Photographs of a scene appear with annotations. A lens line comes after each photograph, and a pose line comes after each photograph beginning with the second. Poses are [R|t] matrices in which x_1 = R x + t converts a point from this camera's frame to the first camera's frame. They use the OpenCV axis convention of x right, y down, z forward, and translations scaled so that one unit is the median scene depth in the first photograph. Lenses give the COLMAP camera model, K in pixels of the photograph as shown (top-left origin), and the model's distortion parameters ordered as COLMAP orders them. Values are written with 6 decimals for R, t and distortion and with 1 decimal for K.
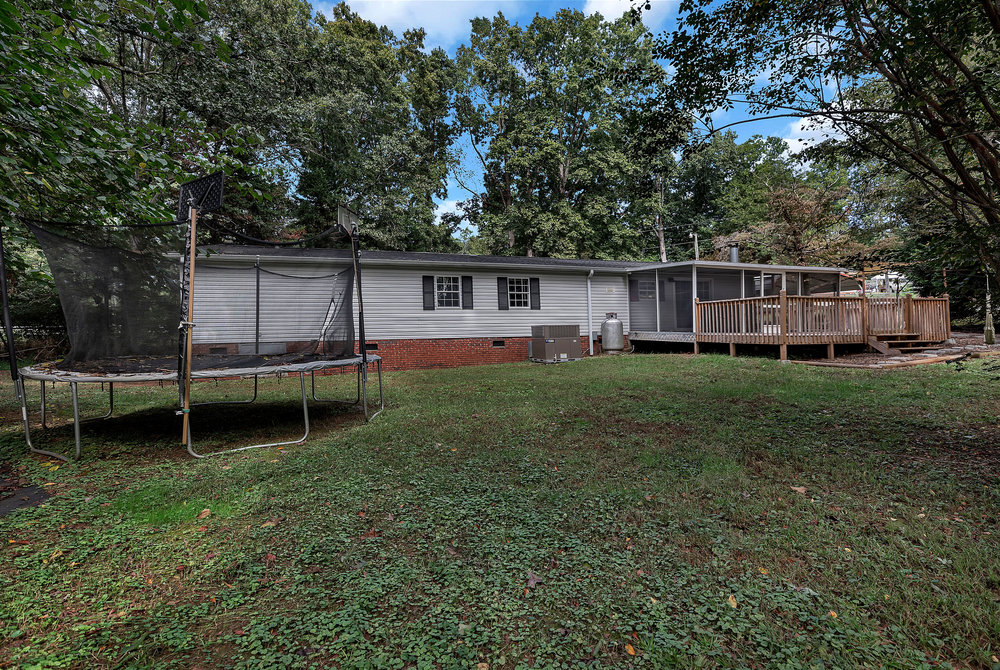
lens RADIAL K [[450.2, 0, 500.0], [0, 450.2, 335.0], [0, 0, 1]] dist [0.001571, 0.000134]
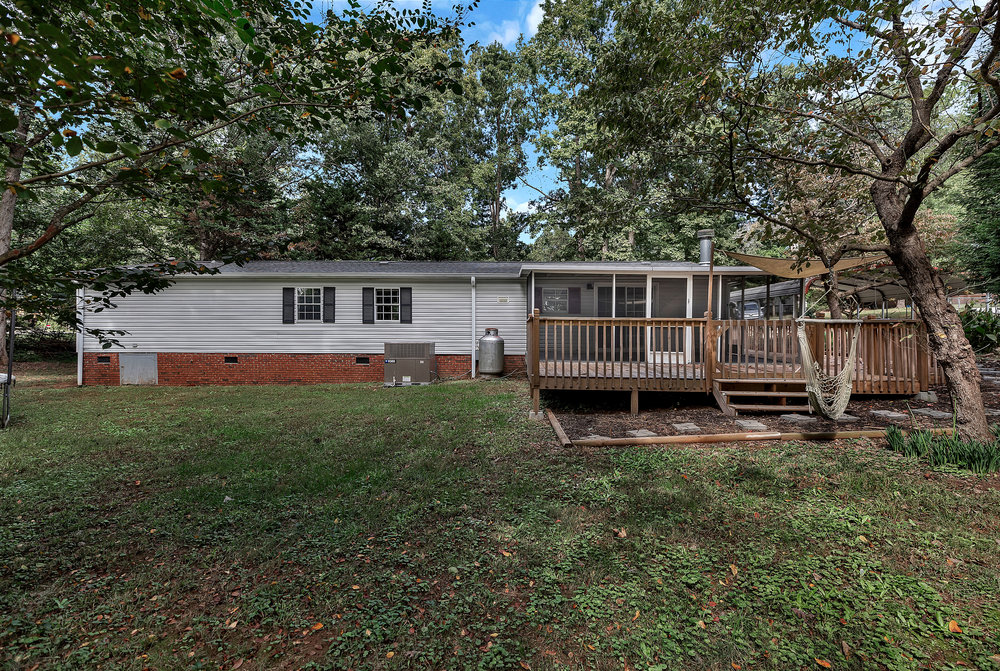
lens RADIAL K [[454.3, 0, 514.6], [0, 454.3, 326.0], [0, 0, 1]] dist [0.000192, 0.000128]
pose [[0.937366, 0.016258, -0.347966, 0.614142], [-0.021606, 0.999701, -0.011493, -0.047563], [0.347675, 0.018291, 0.937437, 0.247829]]
